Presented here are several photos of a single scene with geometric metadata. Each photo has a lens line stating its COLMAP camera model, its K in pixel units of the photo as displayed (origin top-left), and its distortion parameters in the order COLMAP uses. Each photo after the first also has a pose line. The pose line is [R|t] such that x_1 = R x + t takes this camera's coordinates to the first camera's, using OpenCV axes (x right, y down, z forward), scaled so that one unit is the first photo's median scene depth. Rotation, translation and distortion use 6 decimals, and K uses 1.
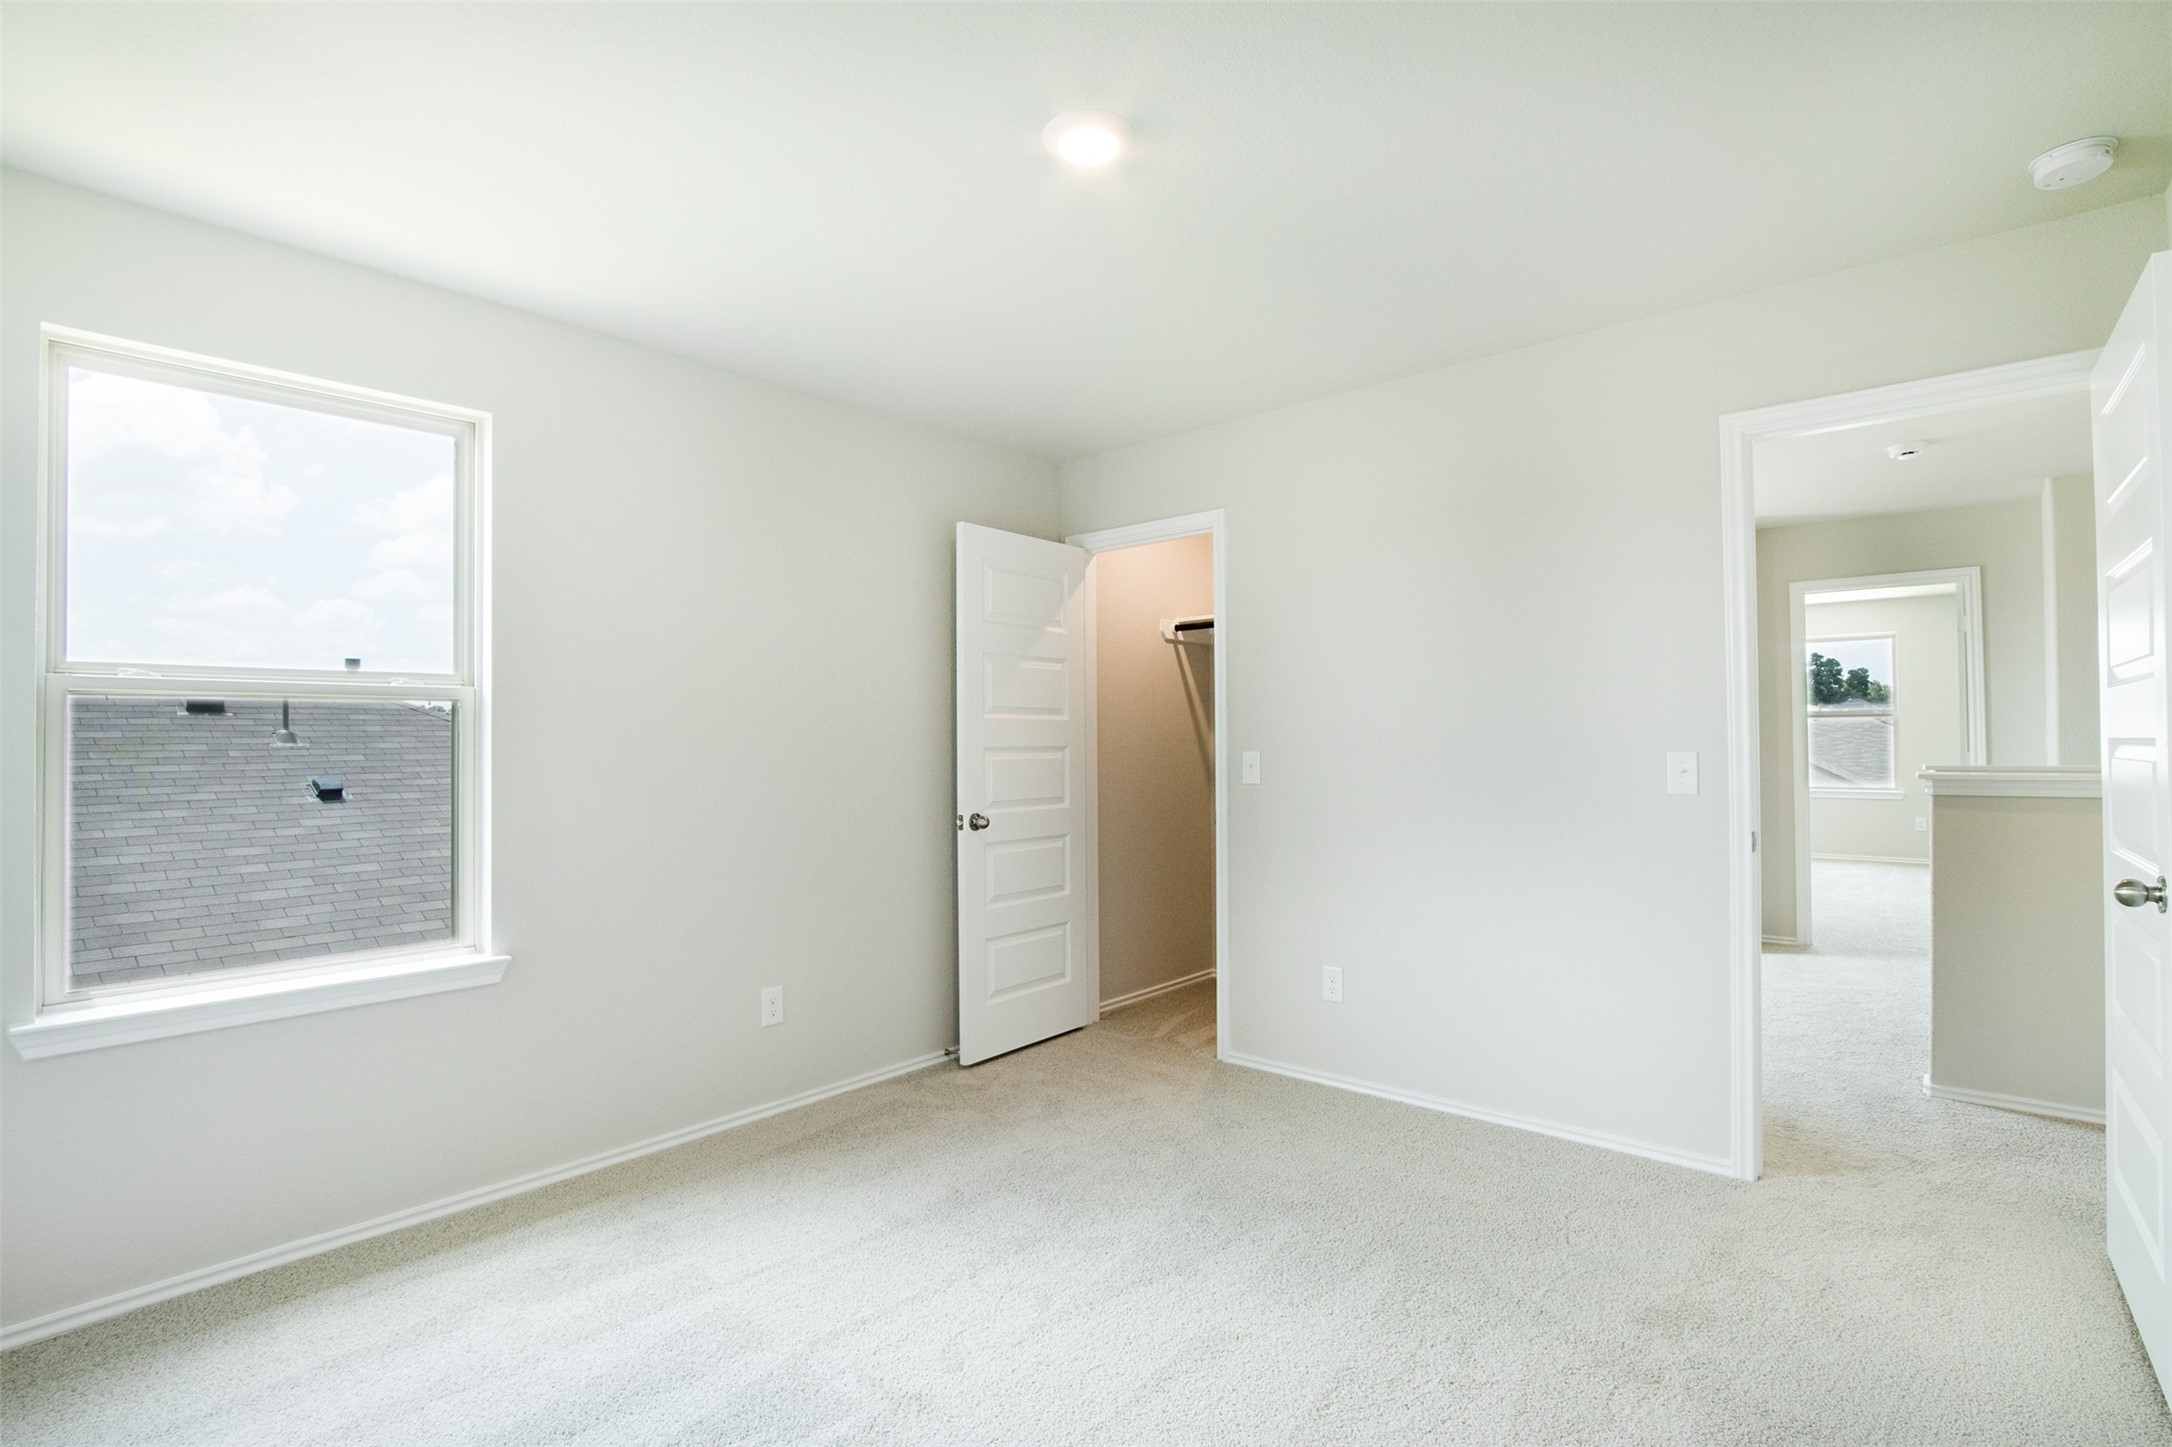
lens RADIAL K [[1047.2, 0, 1086.0], [0, 1047.2, 723.5], [0, 0, 1]] dist [-0.021342, 0.000025]
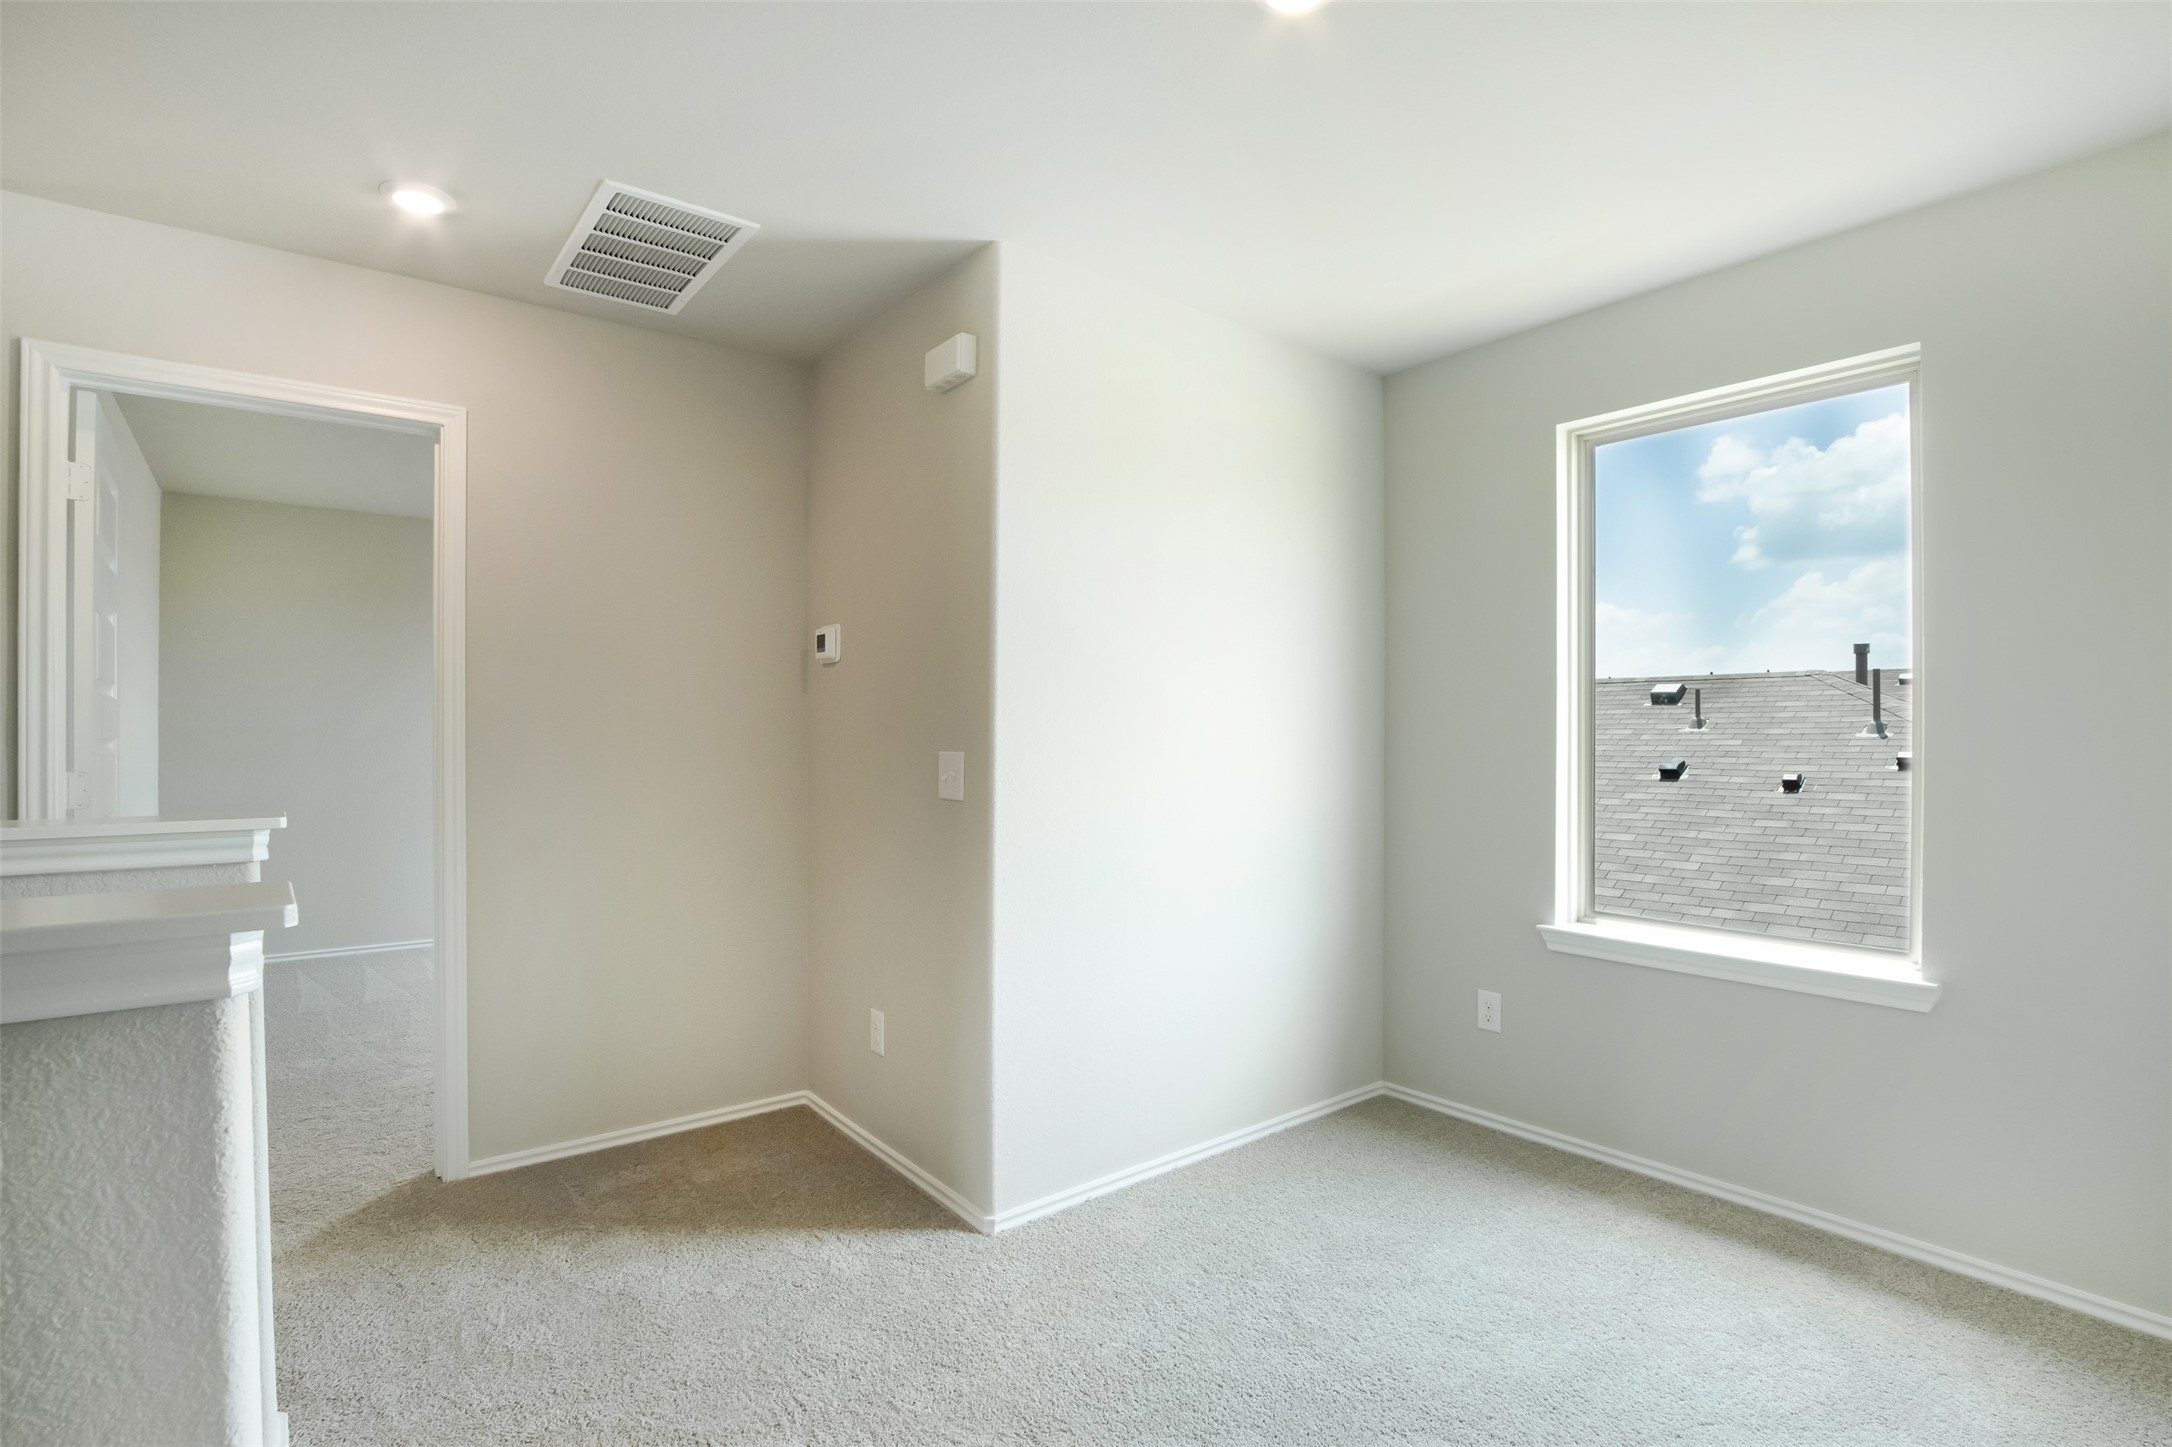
lens RADIAL K [[1047.2, 0, 1086.0], [0, 1047.2, 723.5], [0, 0, 1]] dist [-0.021342, 0.000025]
pose [[-0.178221, 0.001193, -0.983990, 0.455004], [0.019934, 0.999798, -0.002399, 0.002788], [0.983789, -0.020043, -0.178208, 0.547868]]
